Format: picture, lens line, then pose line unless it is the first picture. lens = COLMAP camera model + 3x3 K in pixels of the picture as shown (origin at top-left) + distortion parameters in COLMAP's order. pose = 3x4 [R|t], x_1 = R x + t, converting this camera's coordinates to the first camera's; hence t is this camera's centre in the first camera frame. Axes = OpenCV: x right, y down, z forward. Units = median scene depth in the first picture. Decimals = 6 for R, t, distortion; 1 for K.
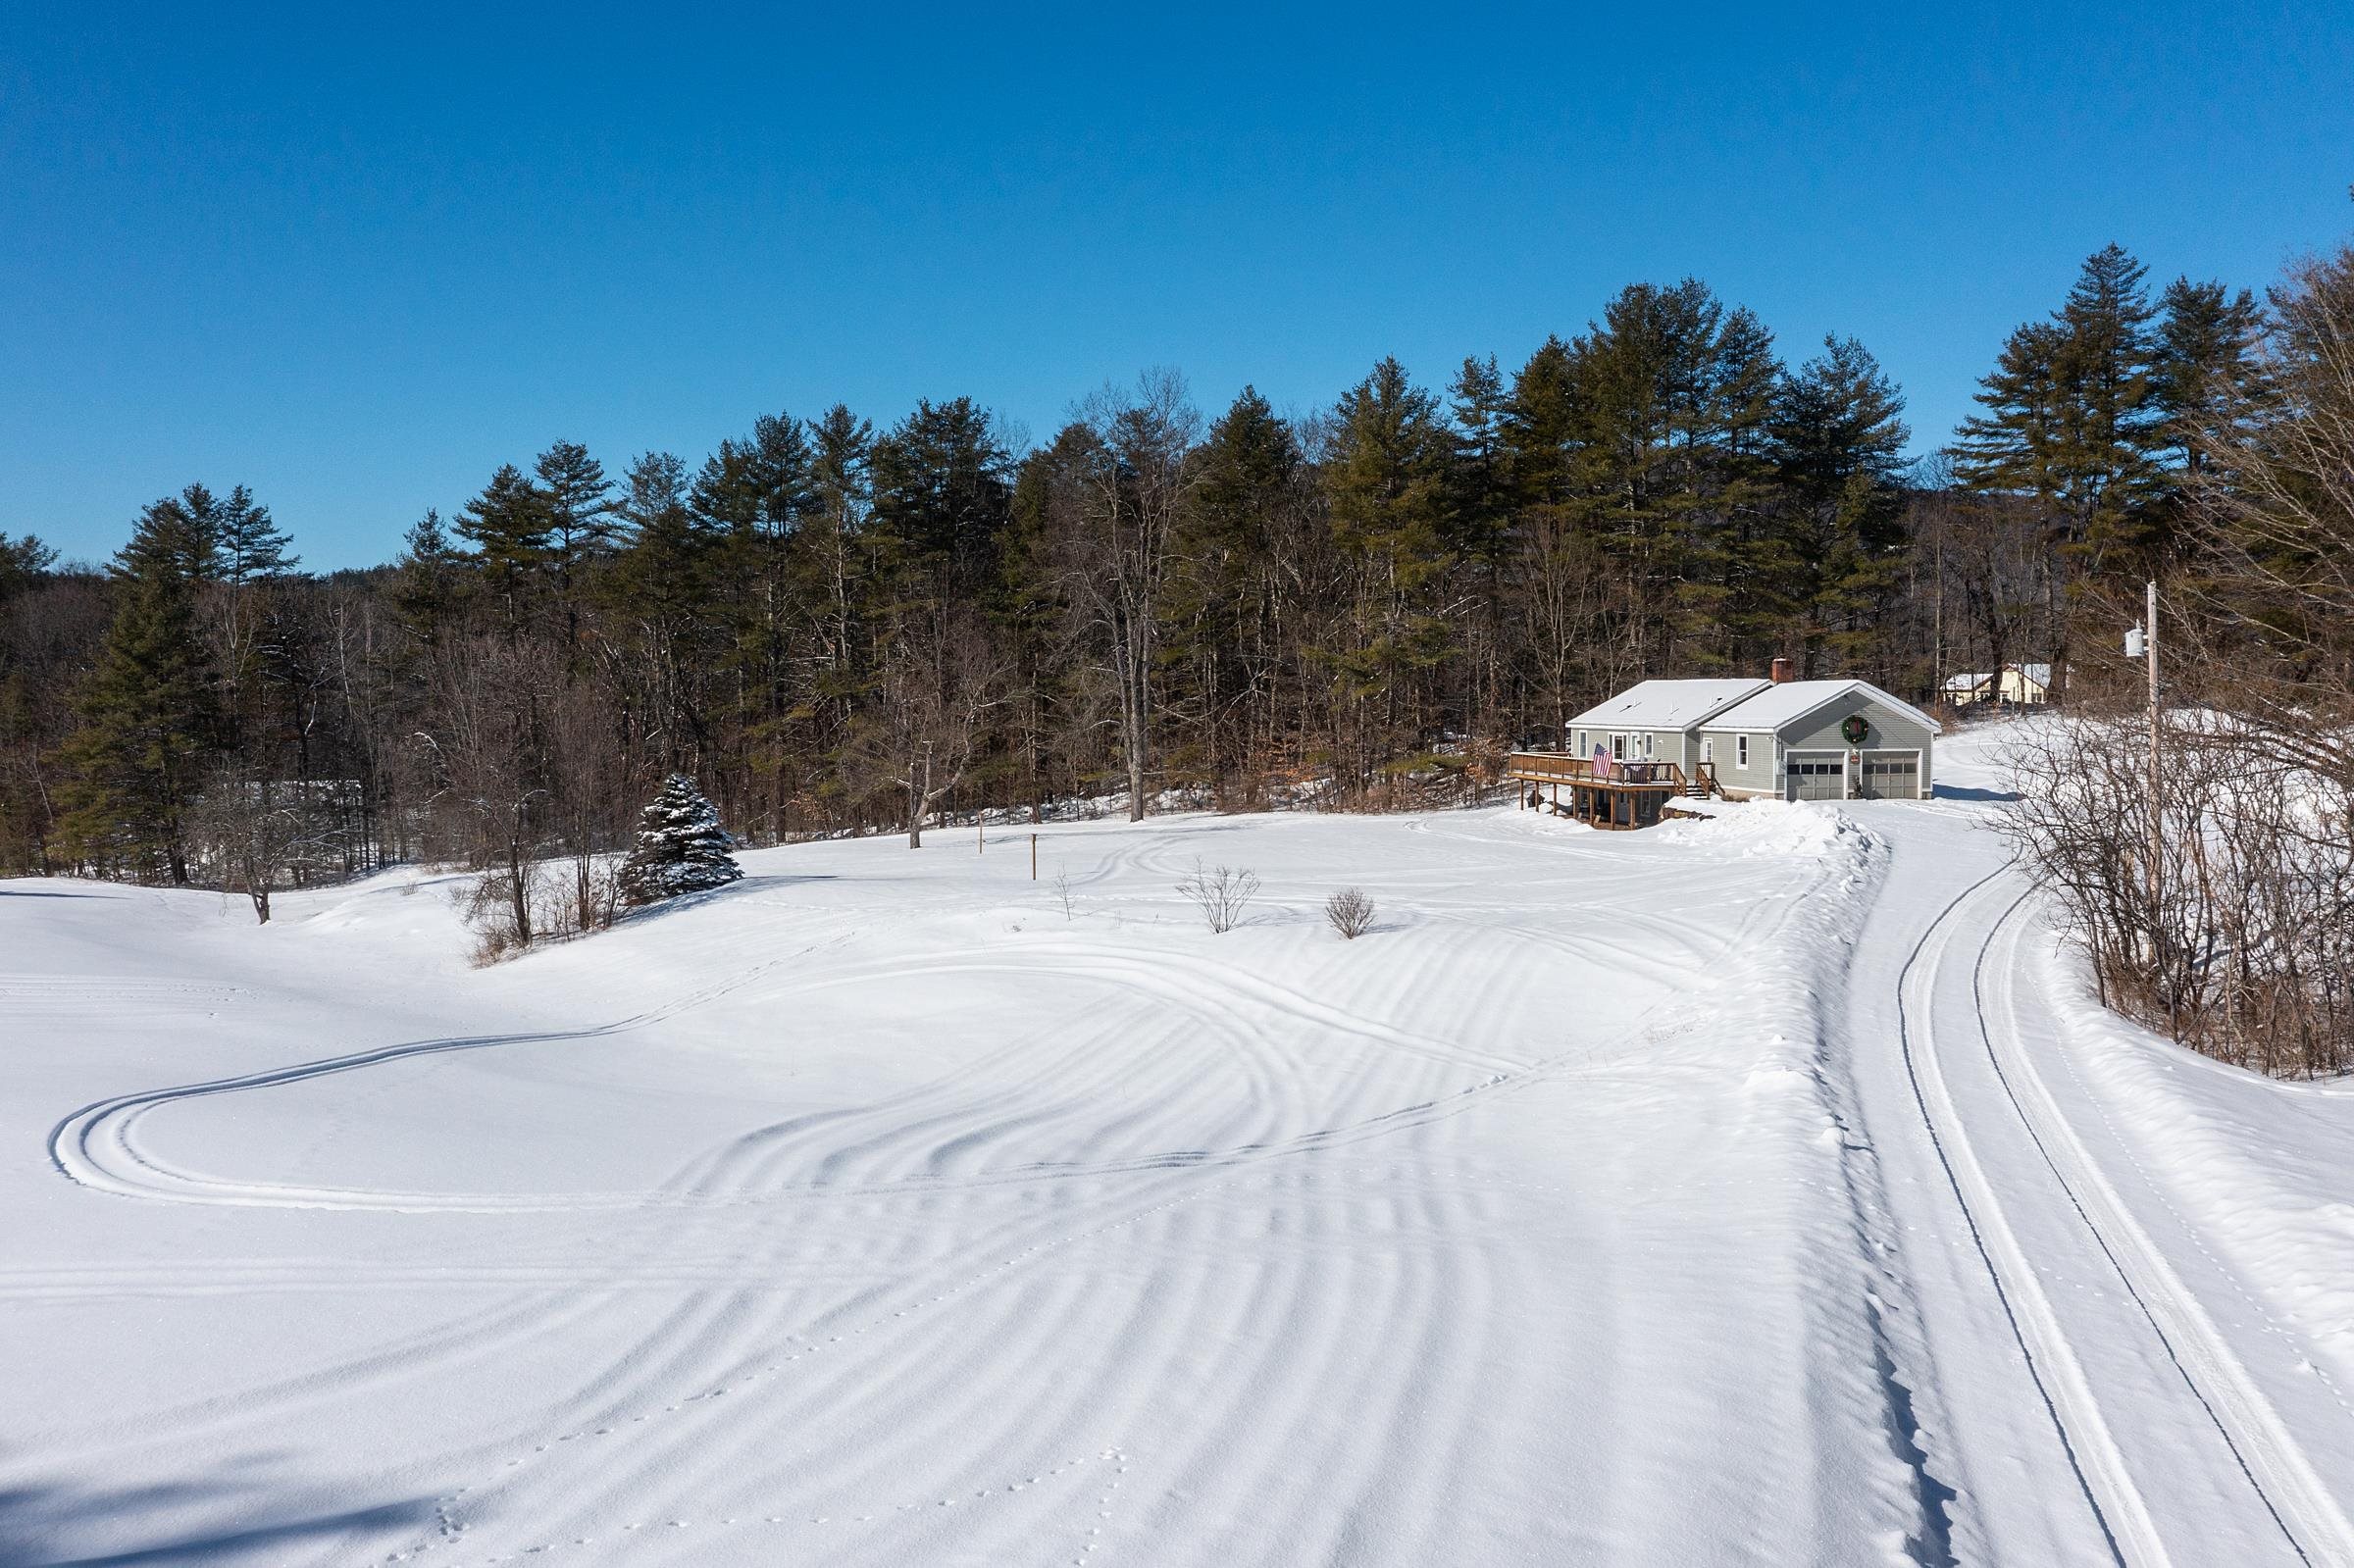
lens RADIAL K [[1873.3, 0, 1171.4], [0, 1873.3, 776.6], [0, 0, 1]] dist [-0.005848, -0.000654]
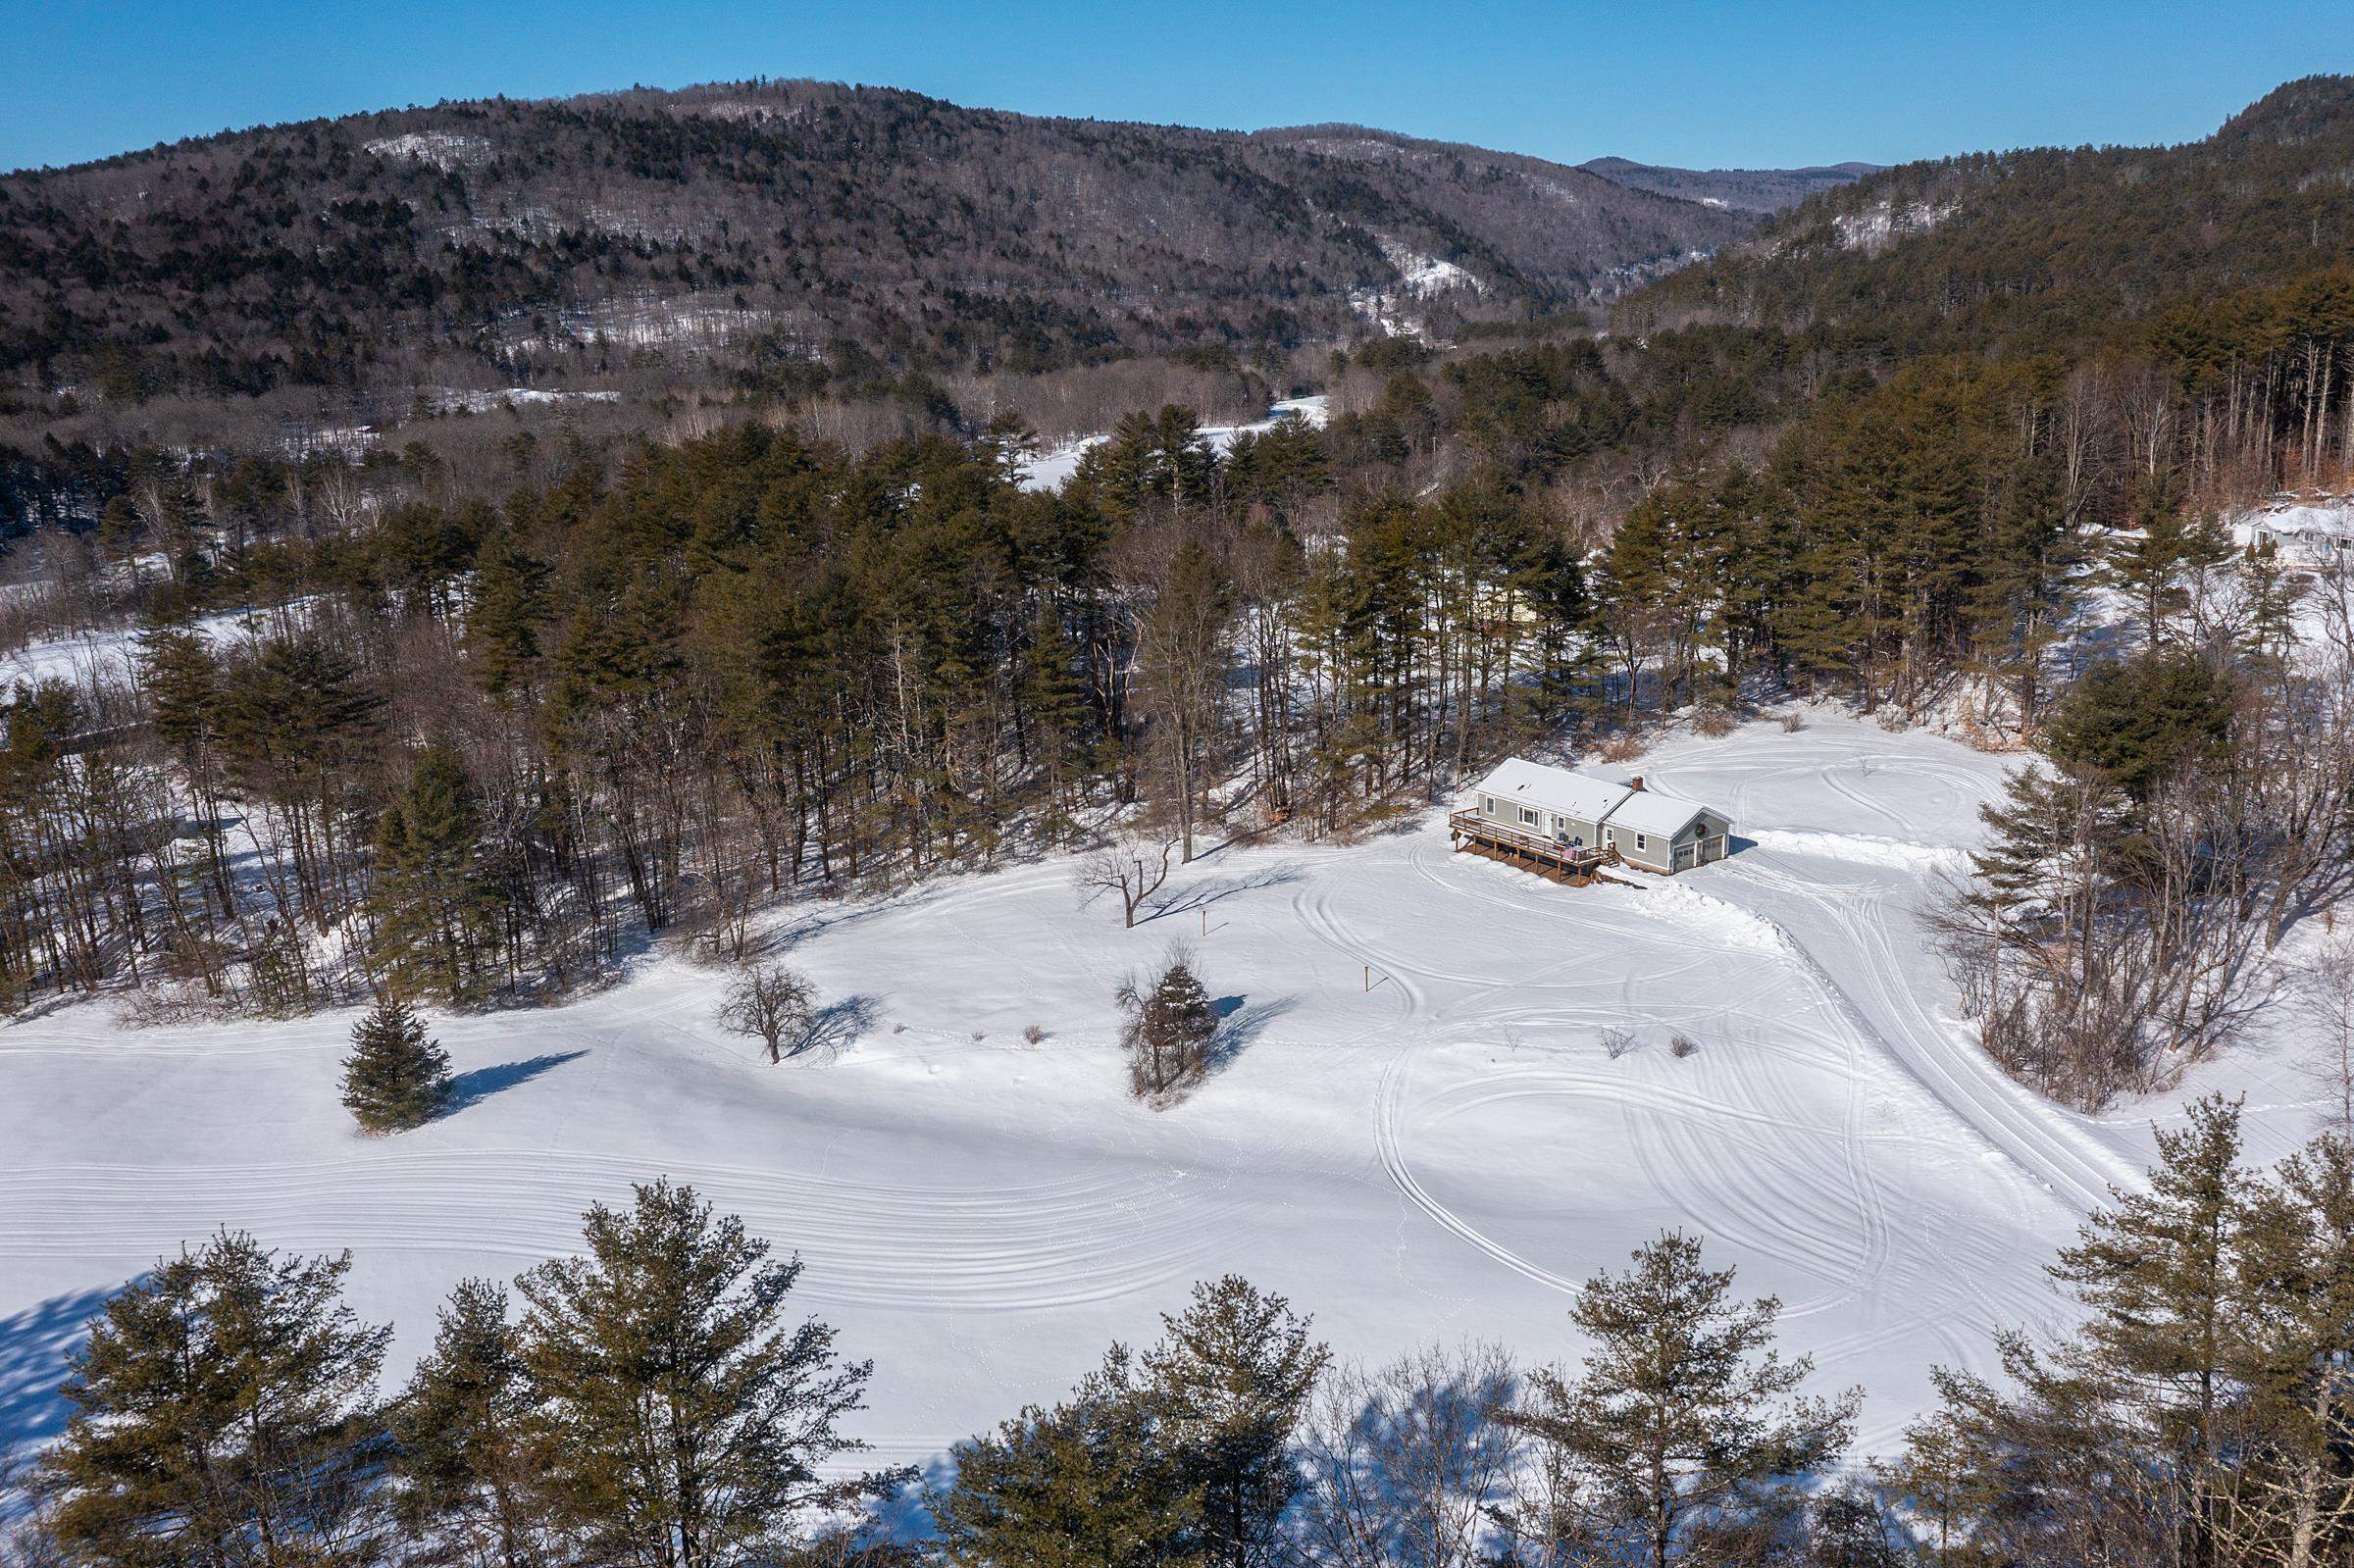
lens RADIAL K [[1873.3, 0, 1171.4], [0, 1873.3, 776.6], [0, 0, 1]] dist [-0.005848, -0.000654]
pose [[0.908583, -0.128214, 0.397540, -0.857189], [0.053472, 0.979597, 0.193727, -0.465912], [-0.414268, -0.154760, 0.896901, -0.474732]]
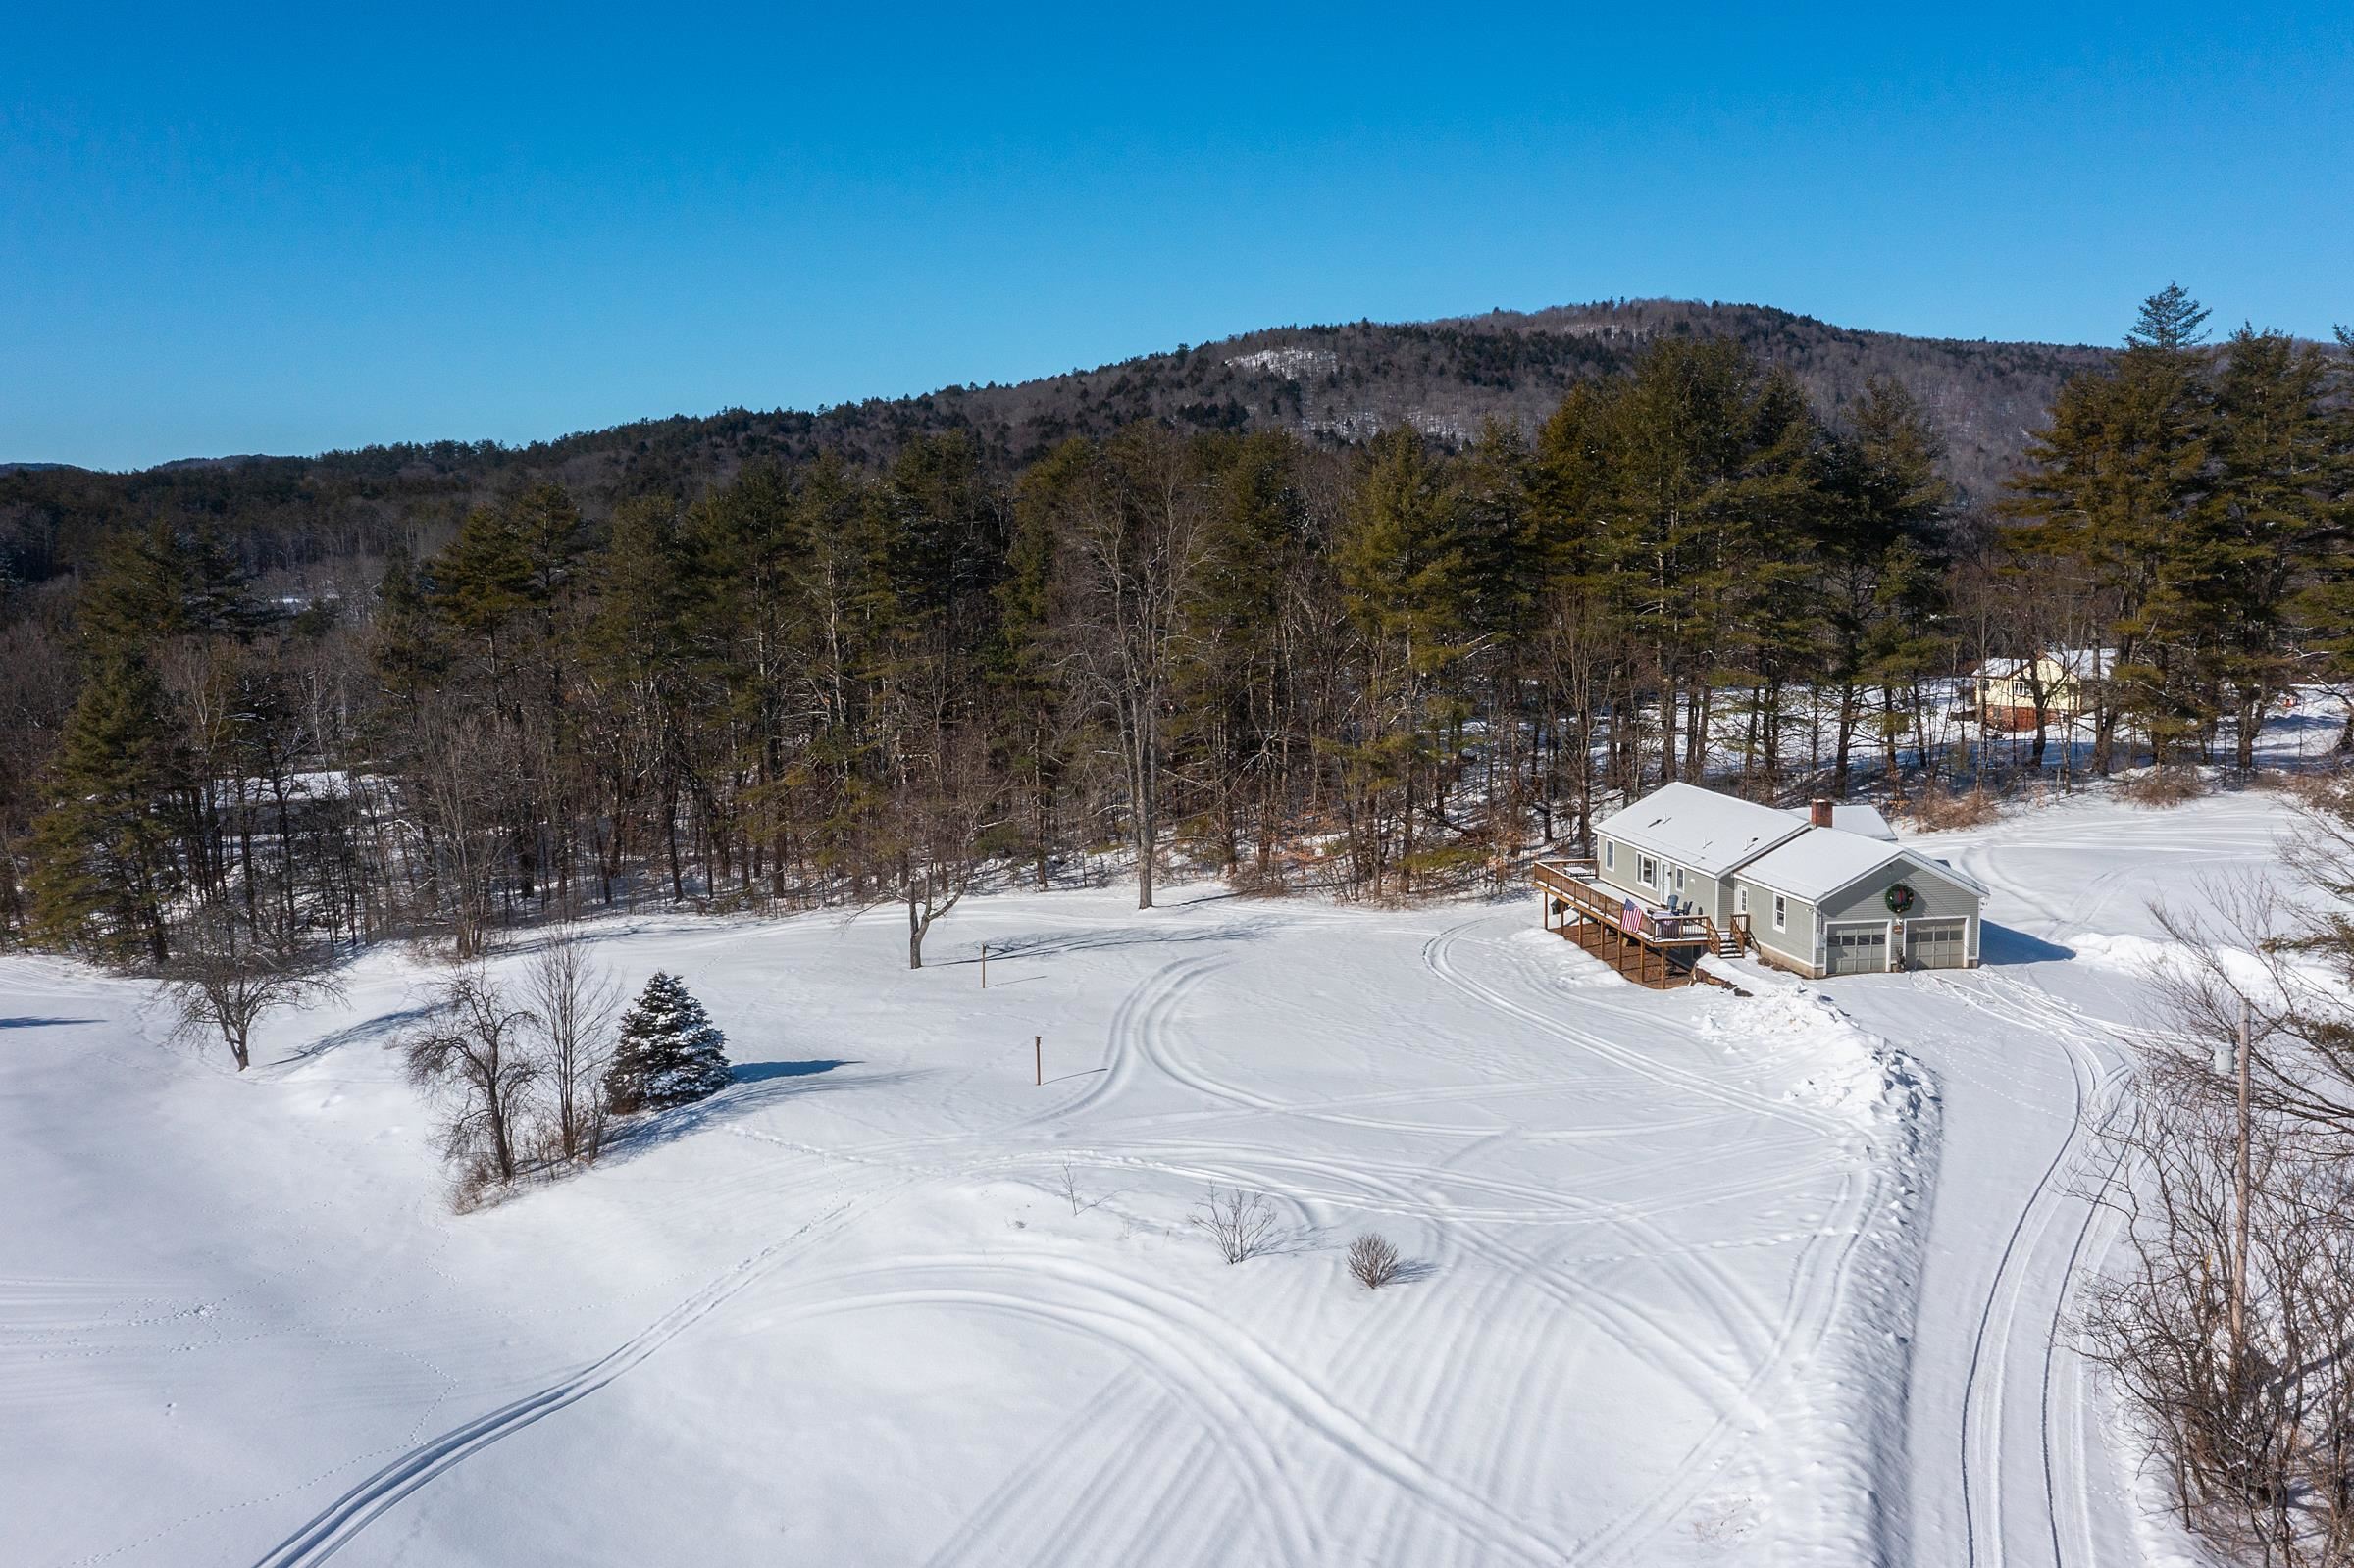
lens RADIAL K [[1895.5, 0, 1177.0], [0, 1895.5, 784.0], [0, 0, 1]] dist [-0.005838, 0.000003]
pose [[0.999929, -0.011640, -0.002718, 0.001530], [0.011803, 0.997426, 0.070720, -0.150756], [0.001888, -0.070747, 0.997492, 0.041997]]
